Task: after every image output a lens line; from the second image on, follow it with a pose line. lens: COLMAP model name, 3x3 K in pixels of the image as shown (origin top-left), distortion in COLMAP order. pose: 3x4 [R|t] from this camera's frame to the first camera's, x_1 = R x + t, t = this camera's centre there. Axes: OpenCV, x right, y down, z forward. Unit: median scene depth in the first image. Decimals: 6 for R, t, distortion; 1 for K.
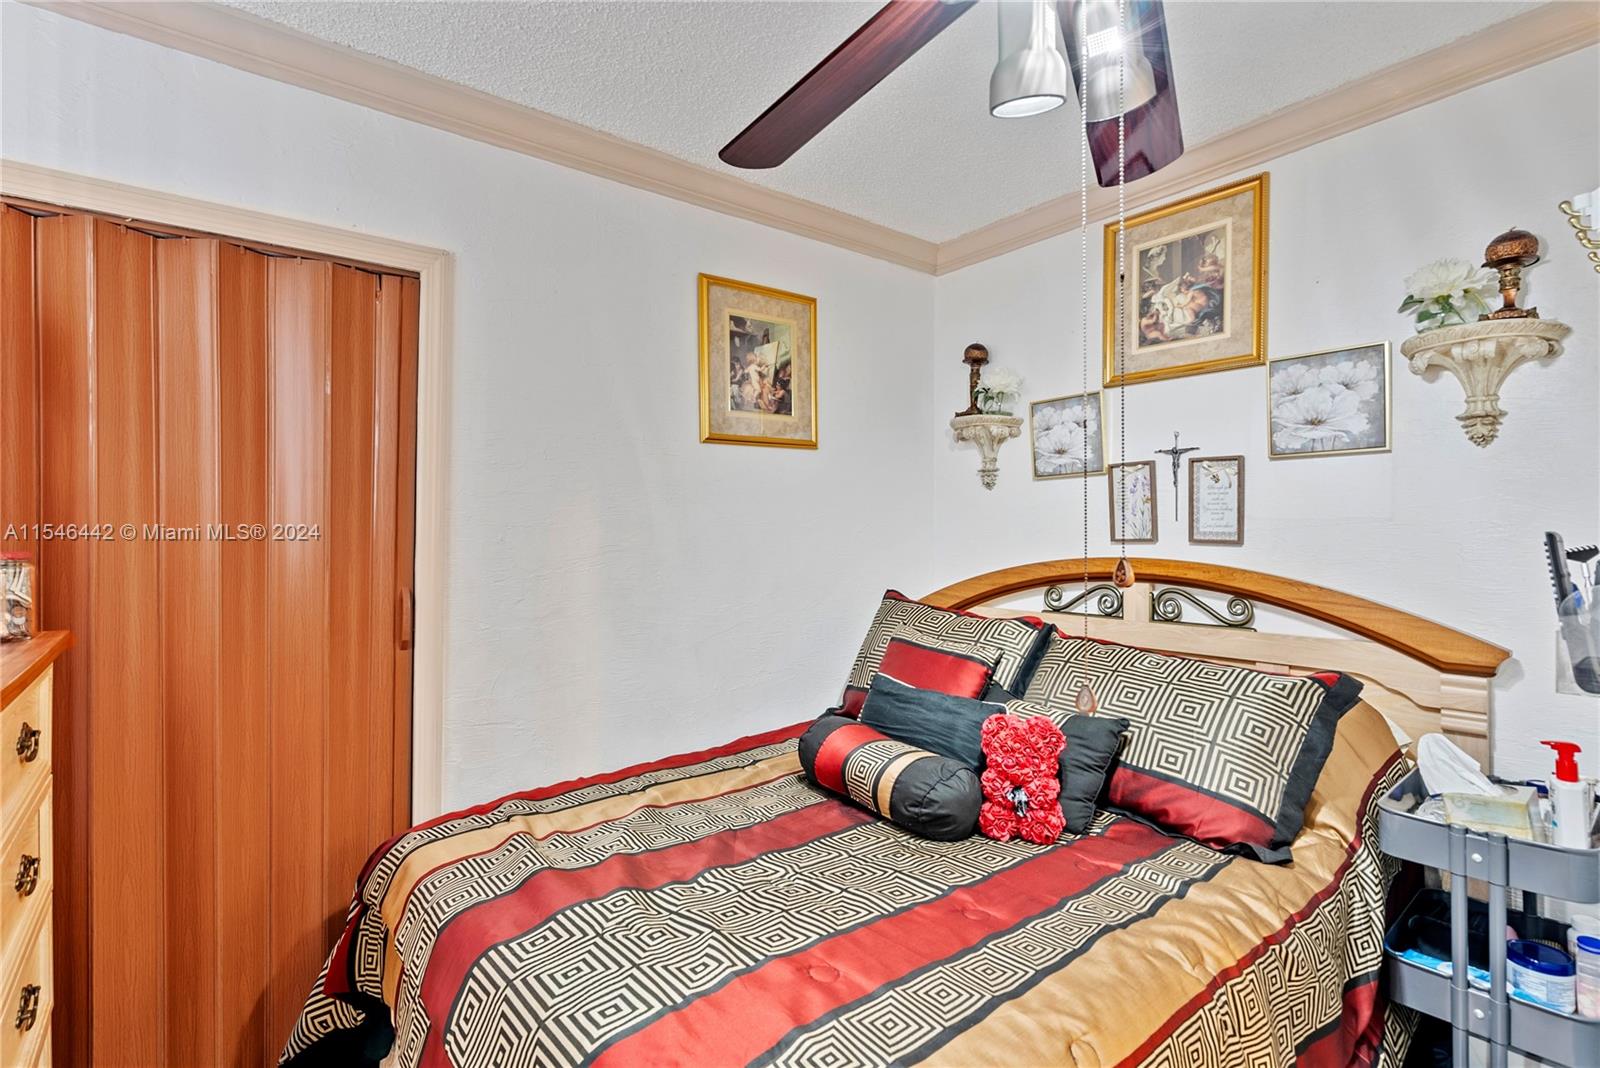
lens RADIAL K [[755.1, 0, 802.2], [0, 755.1, 524.4], [0, 0, 1]] dist [-0.001830, -0.000242]
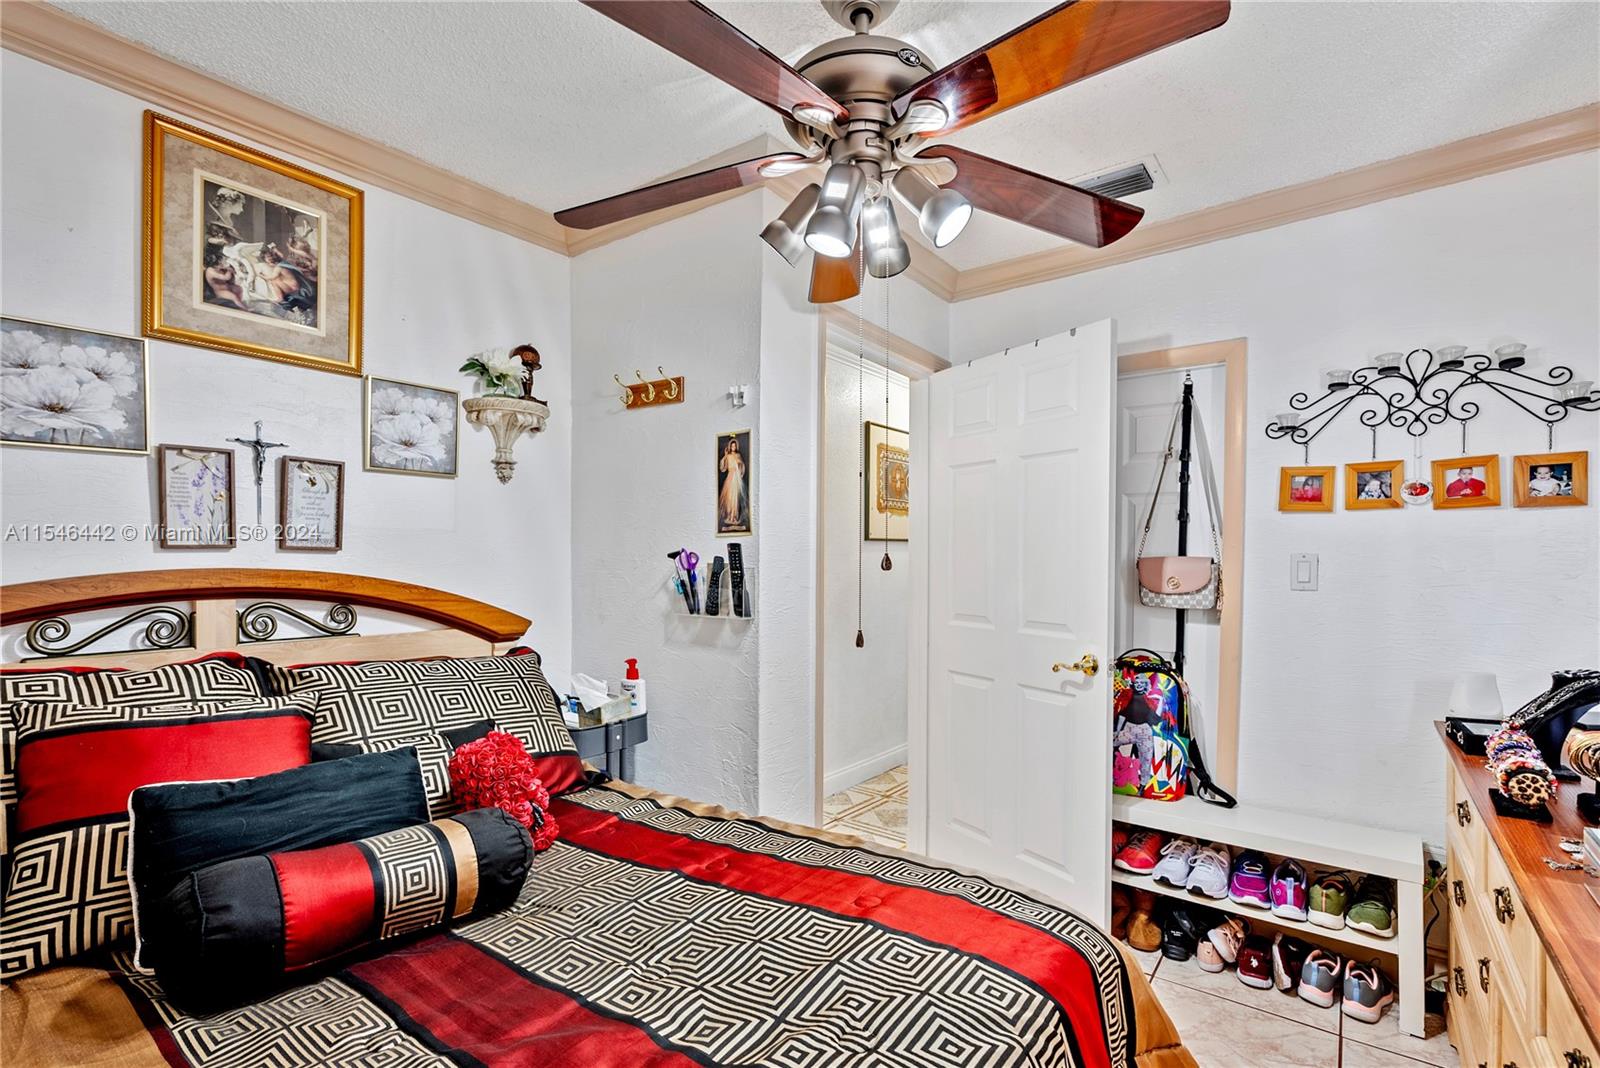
lens RADIAL K [[730.6, 0, 800.7], [0, 730.6, 549.5], [0, 0, 1]] dist [-0.001822, -0.000134]
pose [[-0.241092, 0.002715, 0.970498, -0.475205], [-0.018711, 0.999797, -0.007445, 0.018937], [-0.970322, -0.019954, -0.240993, 0.617194]]
